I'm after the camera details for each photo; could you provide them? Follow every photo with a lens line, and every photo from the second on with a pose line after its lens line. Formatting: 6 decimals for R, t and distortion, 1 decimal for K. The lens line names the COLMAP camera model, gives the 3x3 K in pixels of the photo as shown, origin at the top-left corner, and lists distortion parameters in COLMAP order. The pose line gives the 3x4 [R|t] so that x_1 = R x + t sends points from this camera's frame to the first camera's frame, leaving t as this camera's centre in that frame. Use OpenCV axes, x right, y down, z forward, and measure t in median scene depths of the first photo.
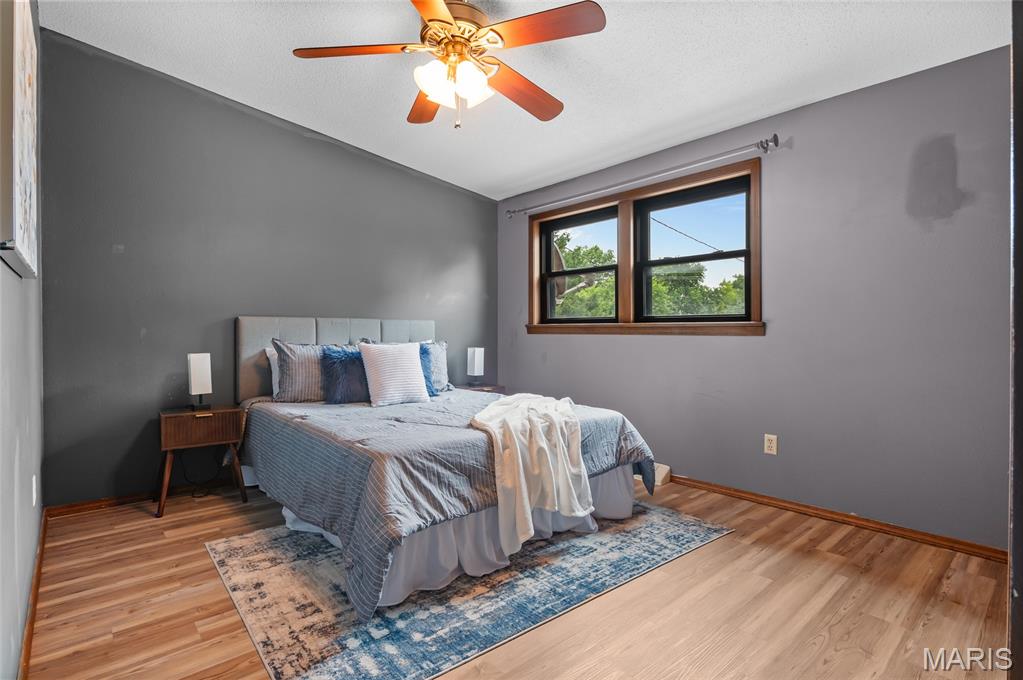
lens RADIAL K [[498.1, 0, 509.0], [0, 498.1, 335.3], [0, 0, 1]] dist [-0.003738, -0.001494]
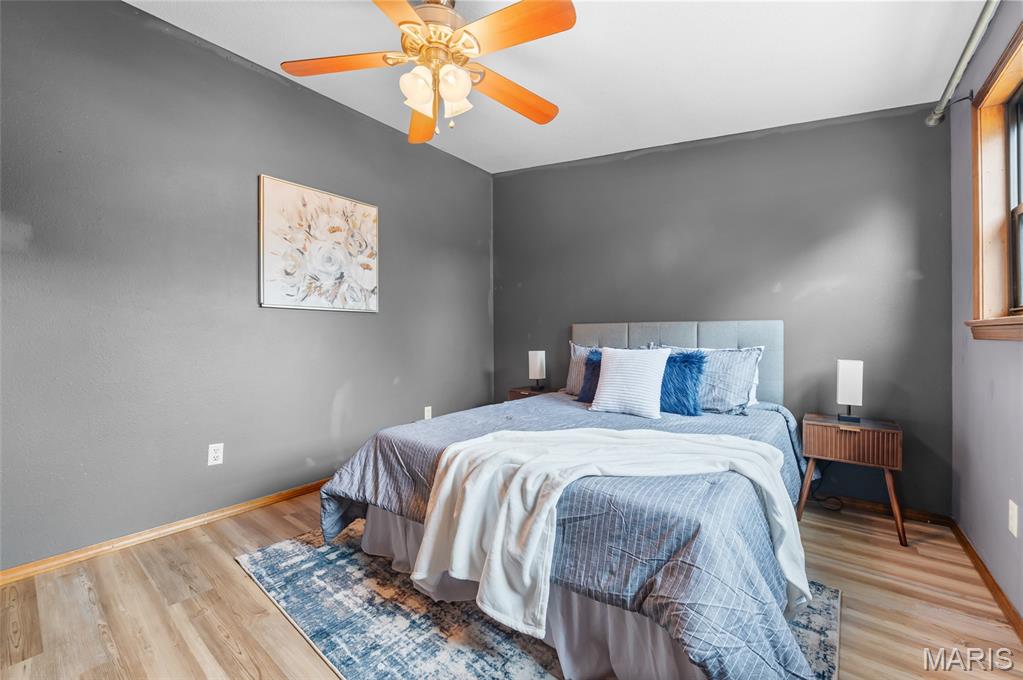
lens RADIAL K [[408.1, 0, 515.0], [0, 408.1, 334.7], [0, 0, 1]] dist [0.002105, -0.000082]
pose [[0.185251, 0.001401, -0.982690, 0.777247], [-0.005791, 0.999983, 0.000334, -0.013387], [0.982674, 0.005629, 0.185256, 1.059243]]
